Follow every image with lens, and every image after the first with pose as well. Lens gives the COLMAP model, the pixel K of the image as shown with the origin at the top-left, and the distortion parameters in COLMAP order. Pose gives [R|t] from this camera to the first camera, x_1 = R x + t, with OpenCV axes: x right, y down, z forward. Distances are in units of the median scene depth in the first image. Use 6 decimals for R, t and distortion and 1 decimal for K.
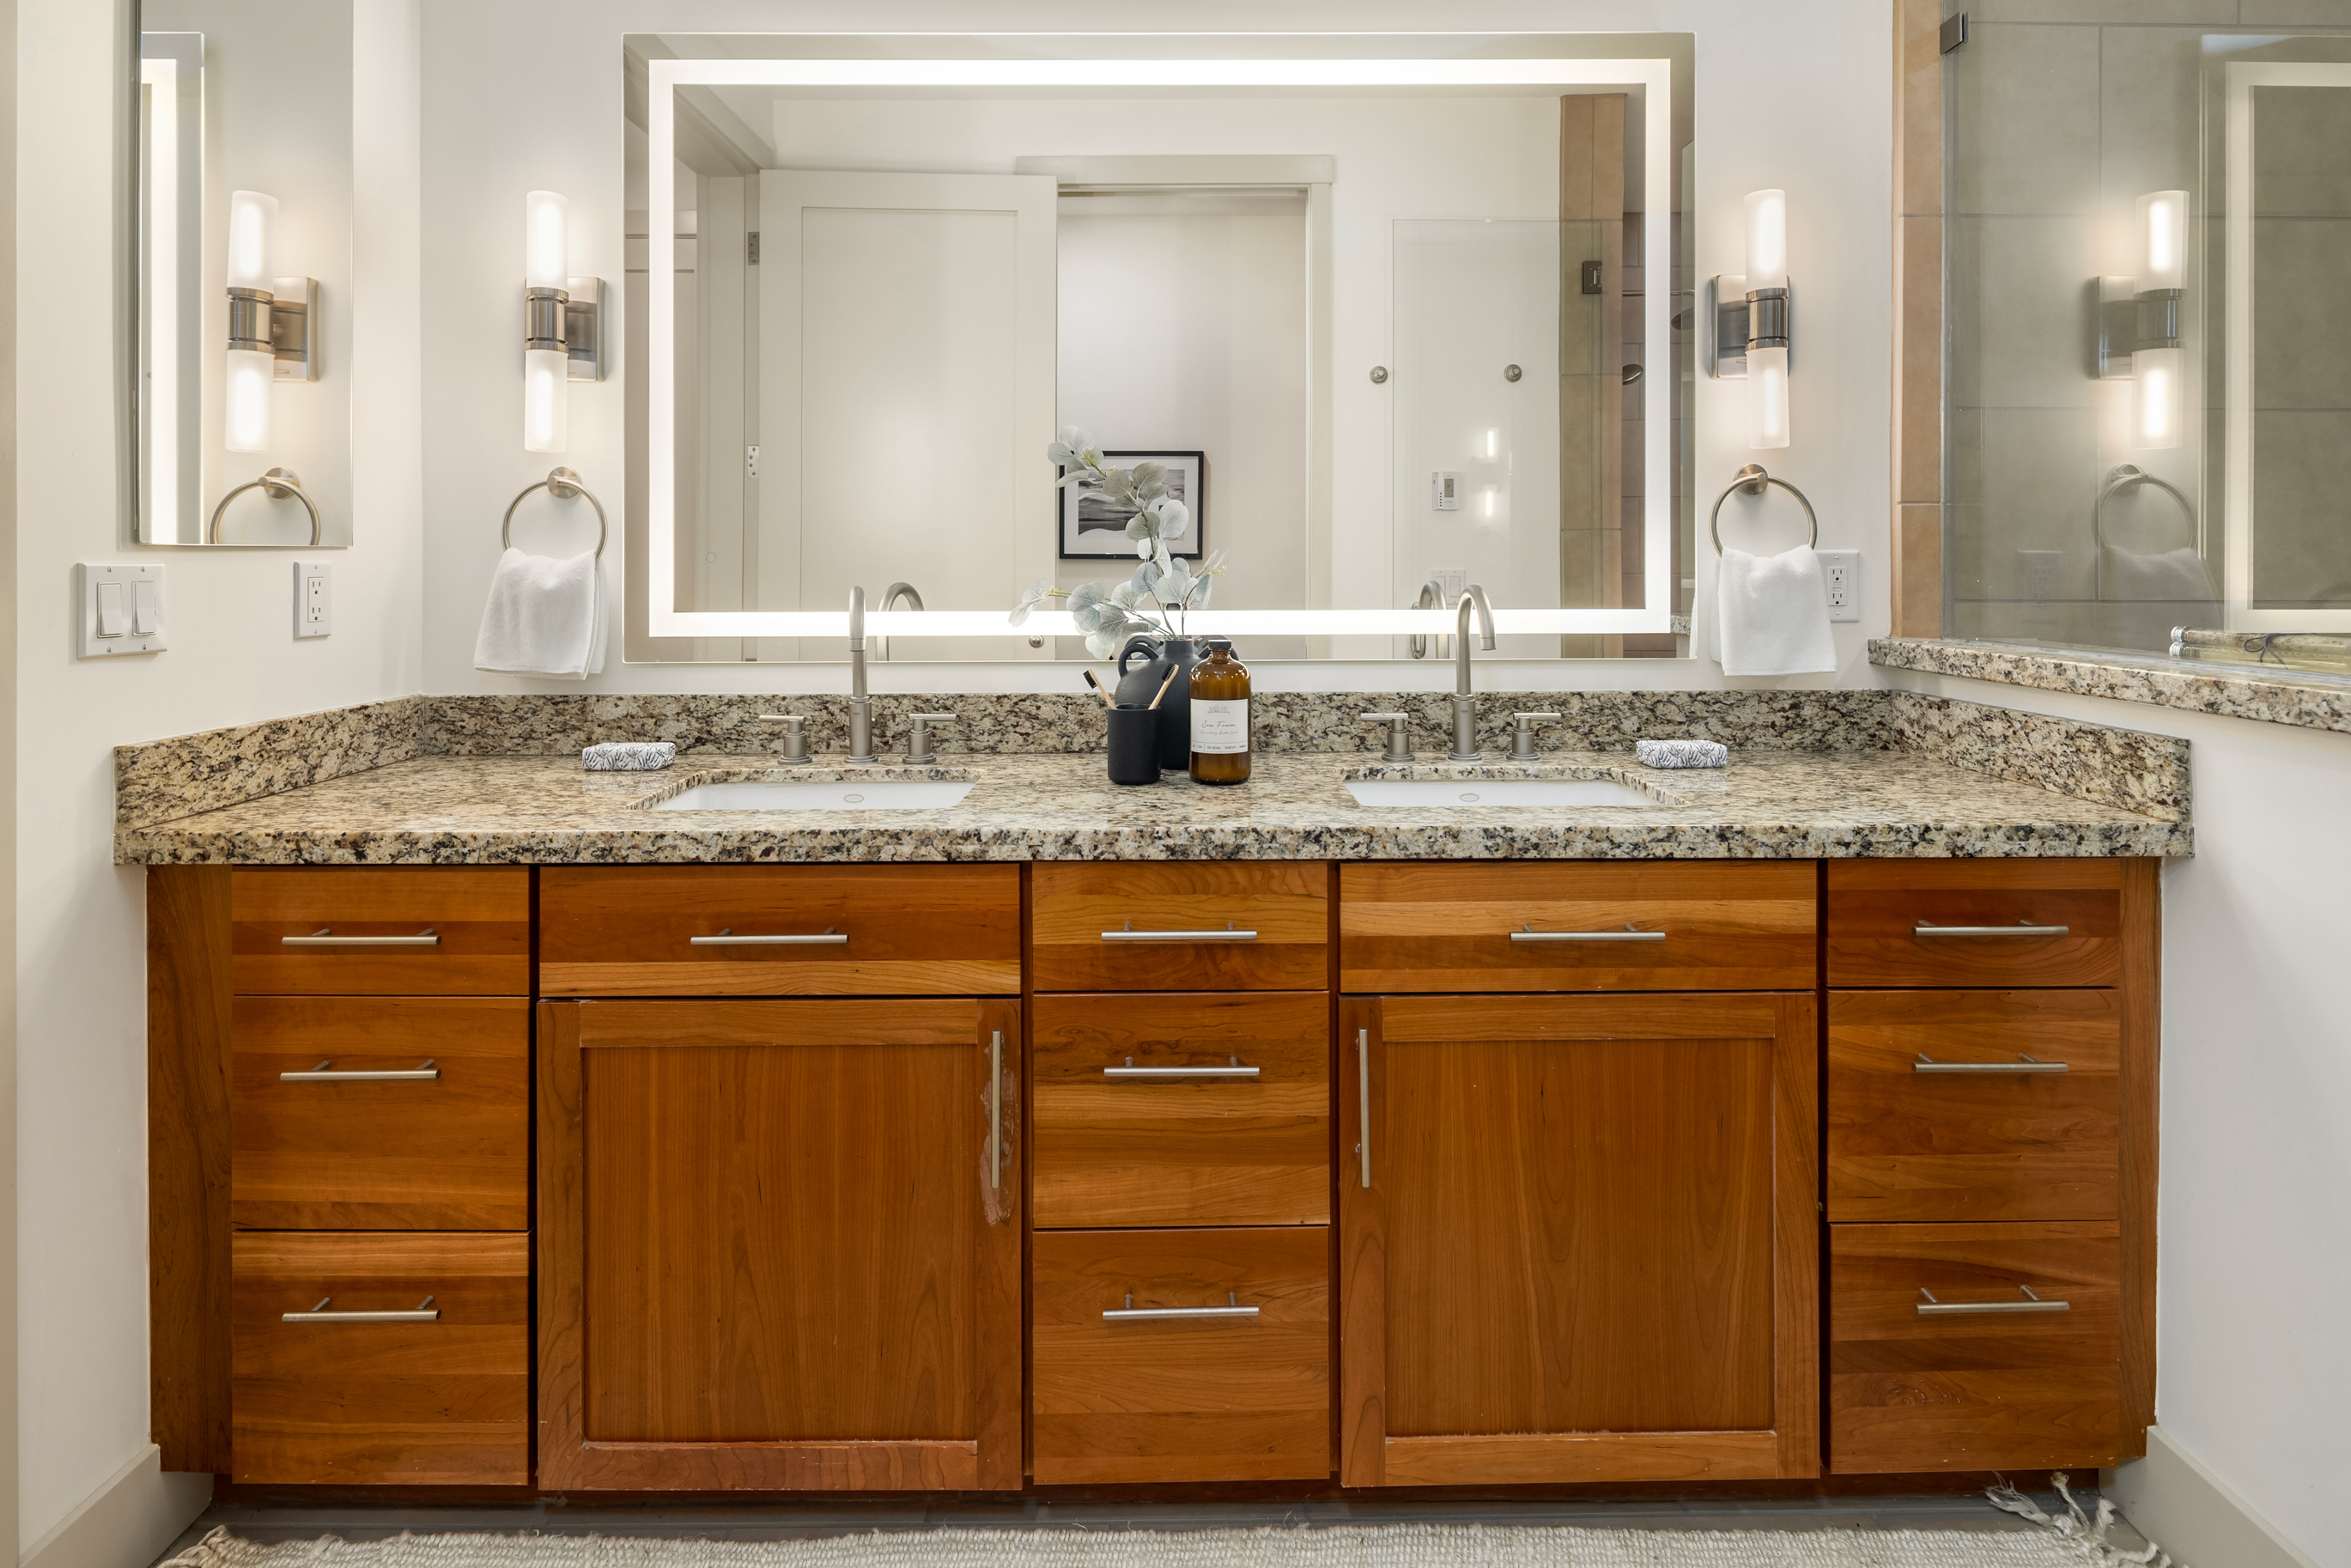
lens RADIAL K [[1134.2, 0, 1175.5], [0, 1134.2, 784.0], [0, 0, 1]] dist [-0.001379, -0.000440]
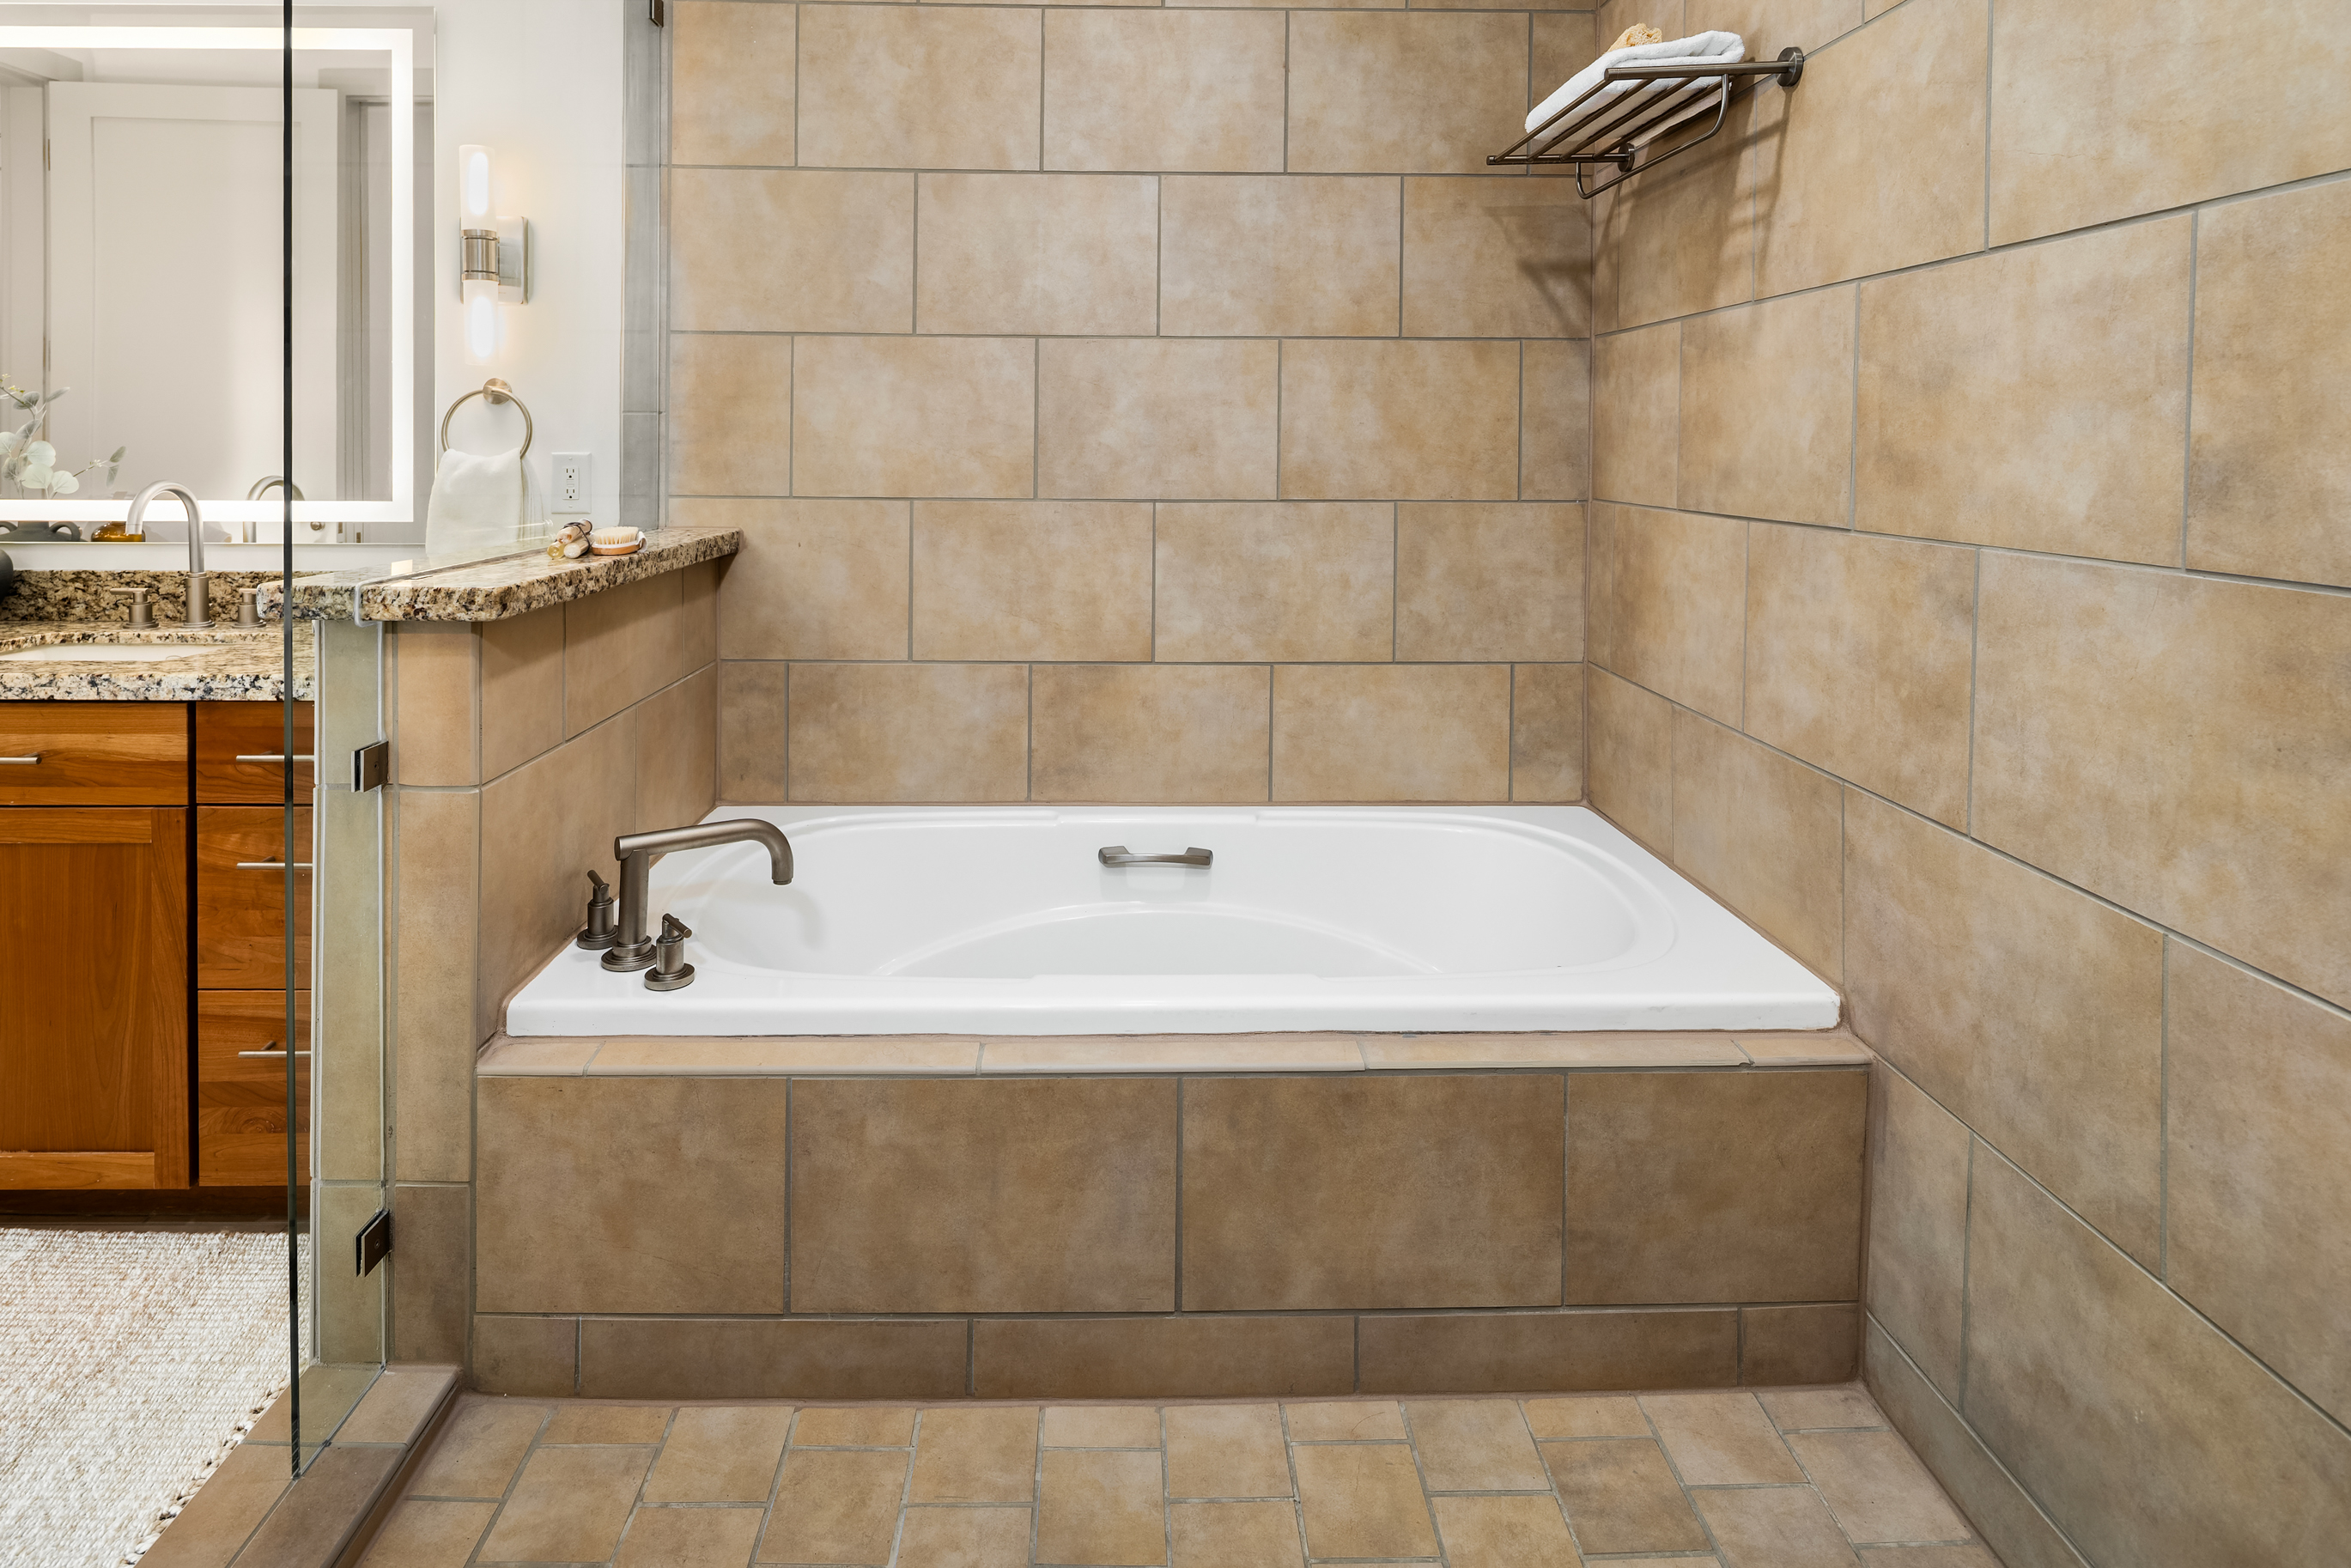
lens RADIAL K [[1170.8, 0, 1173.7], [0, 1170.8, 703.3], [0, 0, 1]] dist [-0.011099, -0.000626]
pose [[0.999869, 0.007103, 0.014530, 1.641485], [-0.007388, 0.999779, 0.019706, 0.034335], [-0.014387, -0.019810, 0.999700, -0.302315]]
